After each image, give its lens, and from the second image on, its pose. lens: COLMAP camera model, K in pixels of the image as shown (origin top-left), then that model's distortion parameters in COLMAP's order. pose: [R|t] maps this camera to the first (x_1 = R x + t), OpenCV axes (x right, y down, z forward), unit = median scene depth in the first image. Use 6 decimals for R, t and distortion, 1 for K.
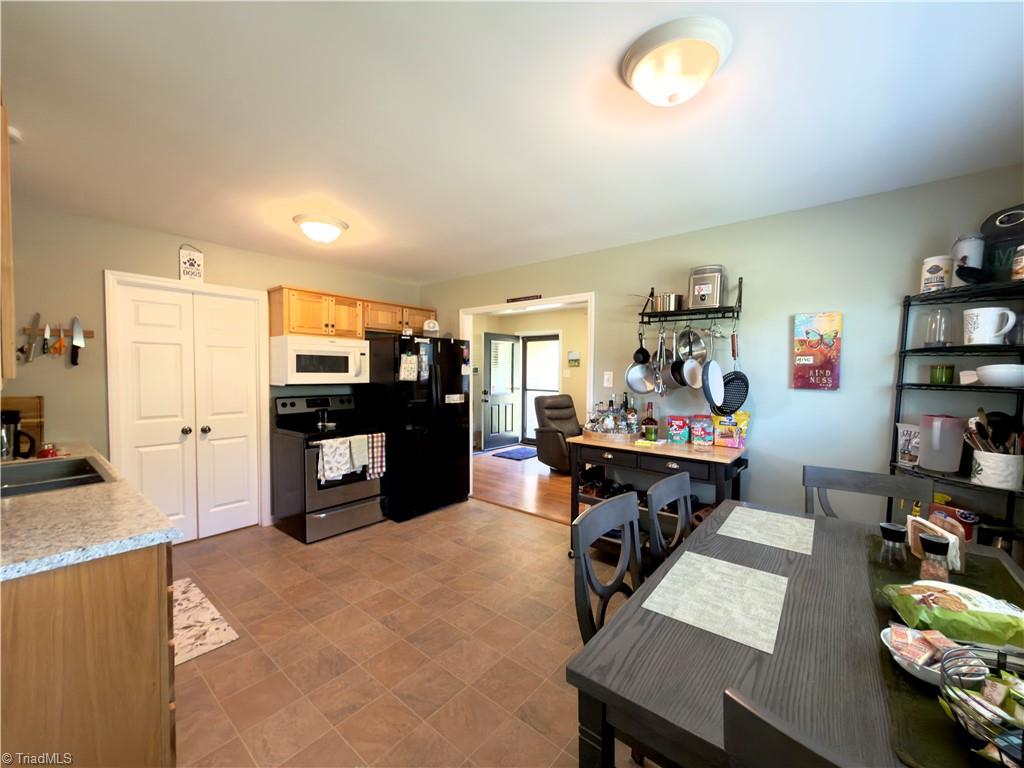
lens RADIAL K [[410.2, 0, 514.3], [0, 410.2, 384.6], [0, 0, 1]] dist [0.003023, 0.000066]
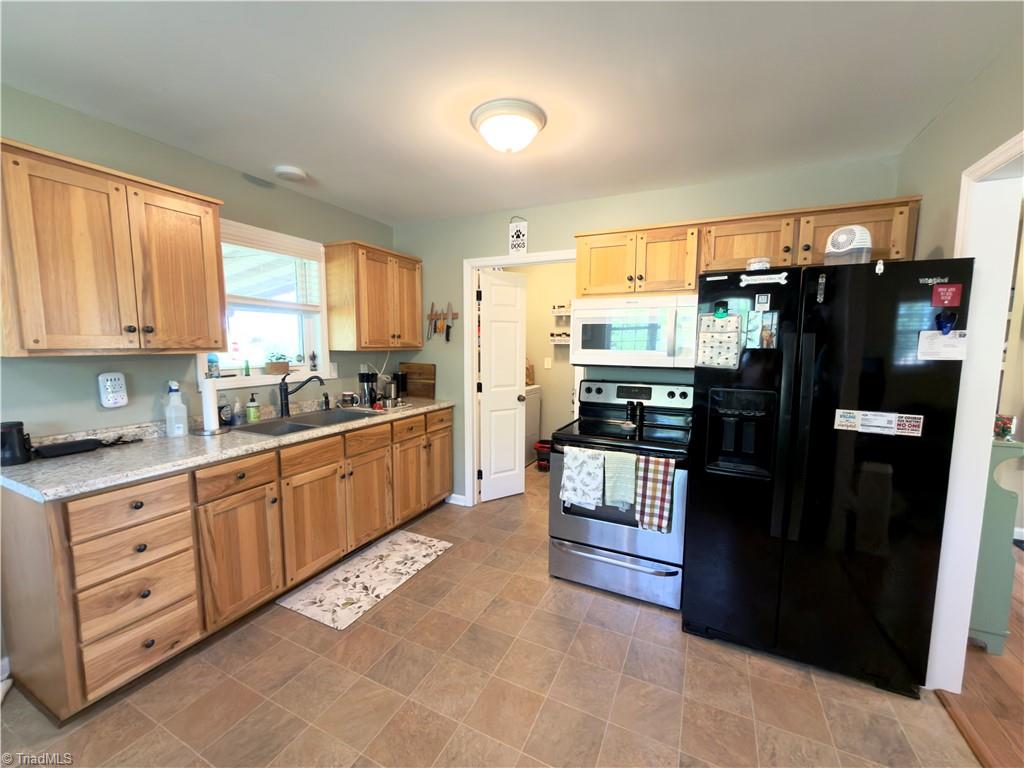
lens RADIAL K [[410.2, 0, 513.1], [0, 410.2, 385.7], [0, 0, 1]] dist [0.003023, 0.000066]
pose [[0.233067, 0.095738, -0.967737, 0.183088], [-0.037633, 0.995285, 0.089400, -0.026775], [0.971732, 0.015583, 0.235571, 0.757378]]
